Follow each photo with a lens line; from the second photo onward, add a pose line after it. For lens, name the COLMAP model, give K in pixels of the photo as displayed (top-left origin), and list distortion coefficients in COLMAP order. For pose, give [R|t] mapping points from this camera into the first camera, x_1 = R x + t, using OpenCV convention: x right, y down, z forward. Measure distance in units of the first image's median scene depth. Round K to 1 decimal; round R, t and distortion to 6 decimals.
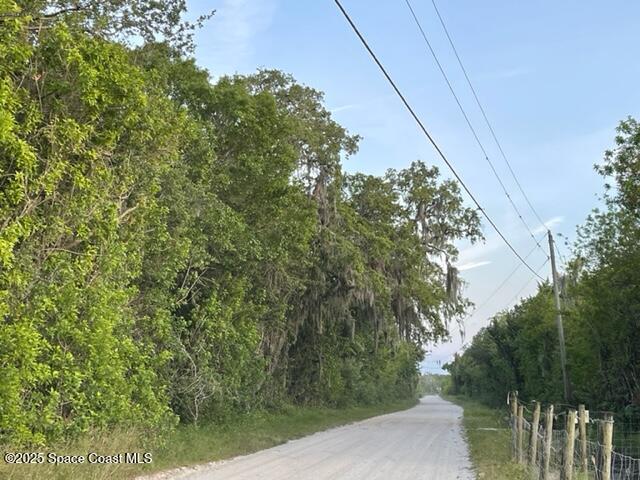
lens RADIAL K [[981.3, 0, 316.6], [0, 981.3, 243.7], [0, 0, 1]] dist [0.203610, 0.000000]
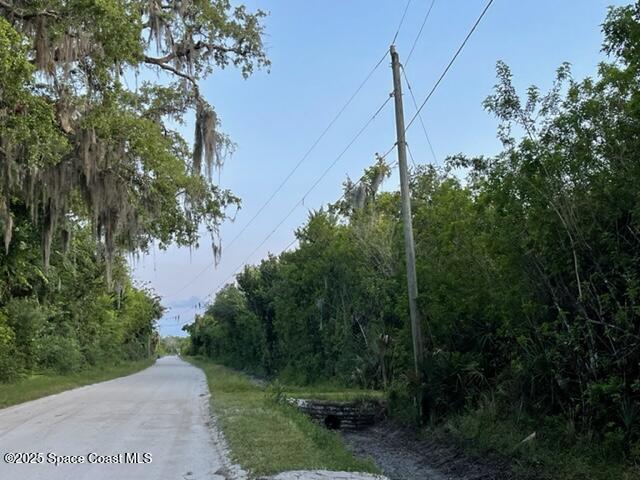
lens RADIAL K [[796.3, 0, 316.5], [0, 796.3, 243.1], [0, 0, 1]] dist [0.069191, 0.000000]
pose [[0.958162, 0.046509, 0.282424, 0.088950], [-0.049974, 0.998738, 0.005076, 0.100316], [-0.281831, -0.018977, 0.959276, 0.663286]]
